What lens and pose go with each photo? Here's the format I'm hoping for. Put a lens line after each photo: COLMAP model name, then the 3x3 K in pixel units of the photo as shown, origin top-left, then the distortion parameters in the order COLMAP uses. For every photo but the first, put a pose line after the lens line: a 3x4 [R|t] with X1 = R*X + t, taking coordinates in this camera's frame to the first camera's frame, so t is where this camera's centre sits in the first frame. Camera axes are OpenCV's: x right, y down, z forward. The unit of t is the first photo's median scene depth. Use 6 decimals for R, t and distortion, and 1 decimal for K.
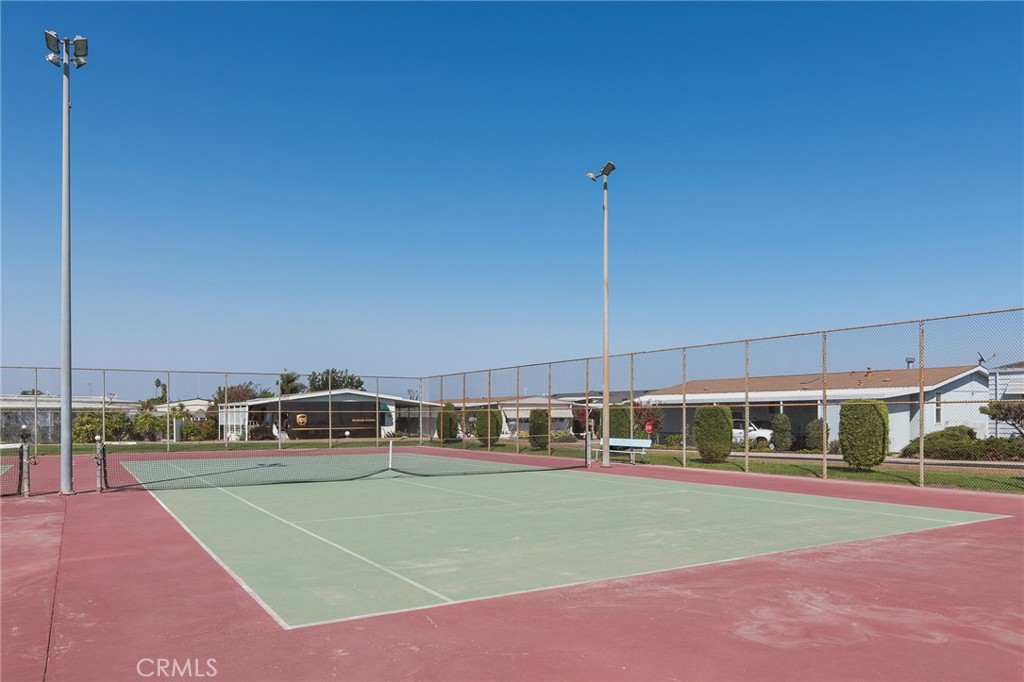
lens RADIAL K [[718.2, 0, 511.7], [0, 718.2, 341.1], [0, 0, 1]] dist [0.001059, -0.000936]
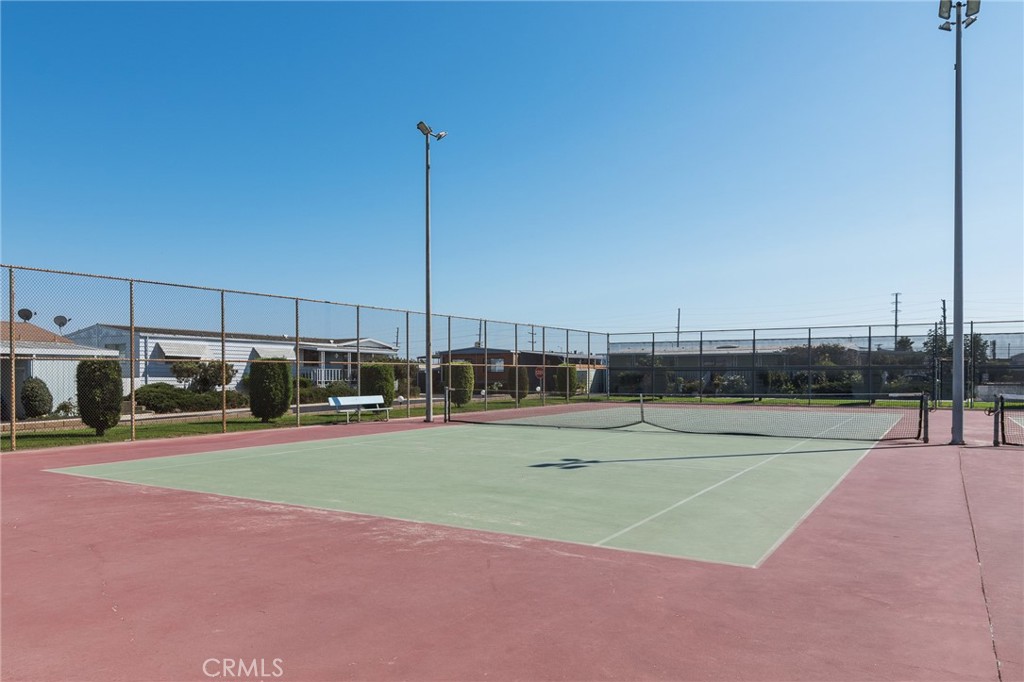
lens RADIAL K [[718.2, 0, 511.8], [0, 718.2, 343.1], [0, 0, 1]] dist [0.001059, -0.000936]
pose [[-0.469515, 0.043022, 0.881876, -0.609874], [-0.090584, 0.991194, -0.096582, 0.112829], [-0.878265, -0.125231, -0.461484, 1.020795]]
